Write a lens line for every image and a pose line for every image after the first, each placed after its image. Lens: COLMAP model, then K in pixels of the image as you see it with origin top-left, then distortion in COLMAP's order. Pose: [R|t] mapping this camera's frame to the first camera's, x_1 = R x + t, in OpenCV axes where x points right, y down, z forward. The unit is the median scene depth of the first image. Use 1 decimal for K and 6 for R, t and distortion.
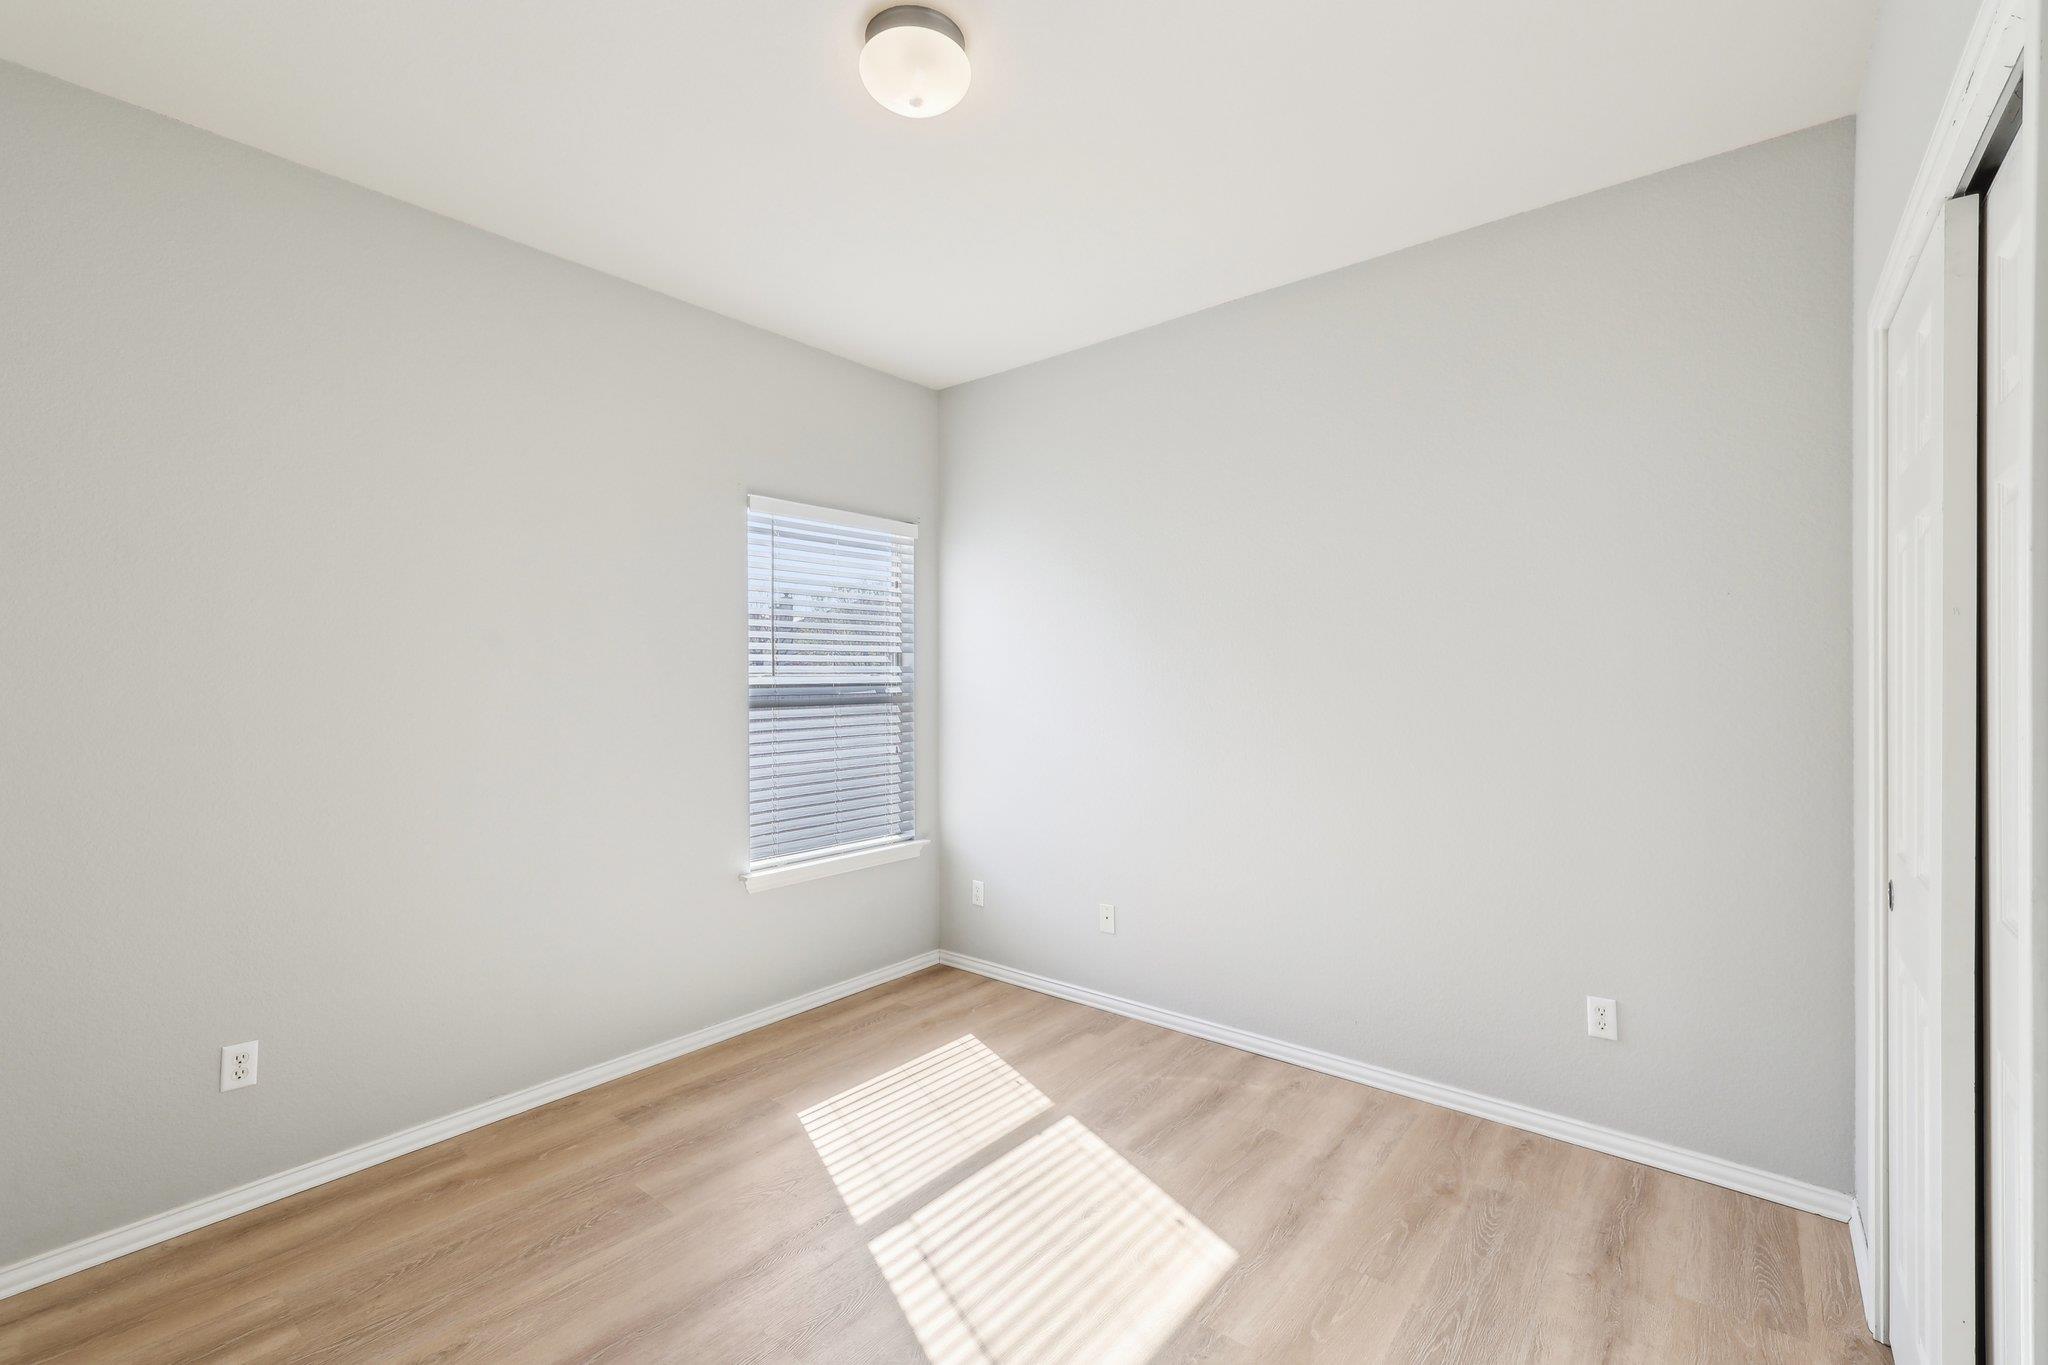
lens RADIAL K [[872.0, 0, 1038.9], [0, 872.0, 686.4], [0, 0, 1]] dist [0.001690, -0.000059]
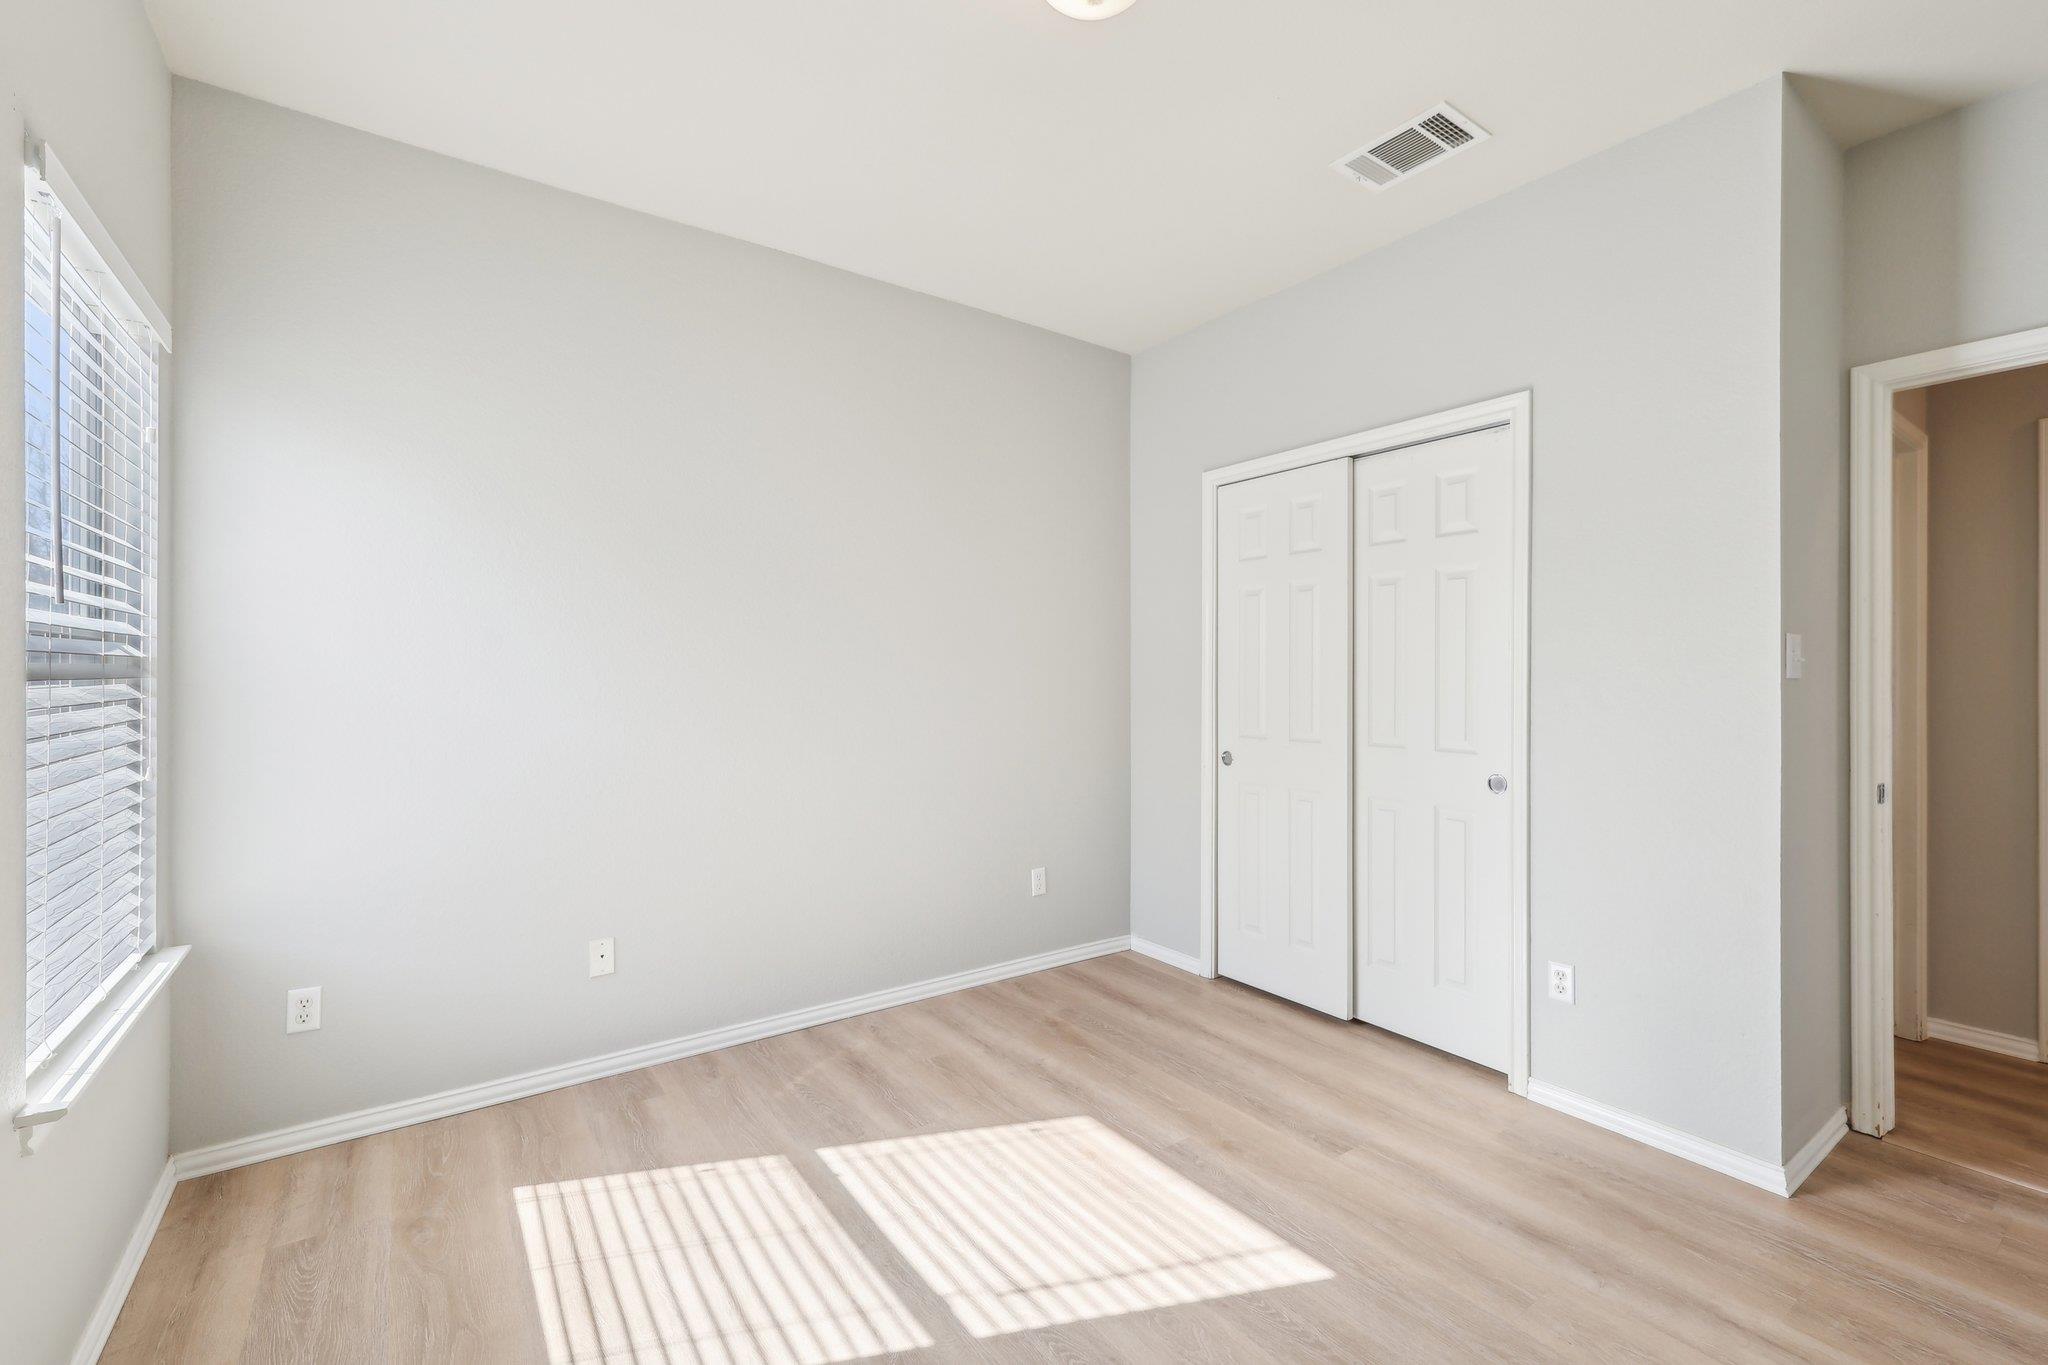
lens RADIAL K [[872.0, 0, 1037.9], [0, 872.0, 672.1], [0, 0, 1]] dist [0.001690, -0.000059]
pose [[0.264346, 0.003078, 0.964423, -0.734995], [0.002347, 0.999990, -0.003835, 0.028036], [-0.964425, 0.003278, 0.264336, 0.566271]]
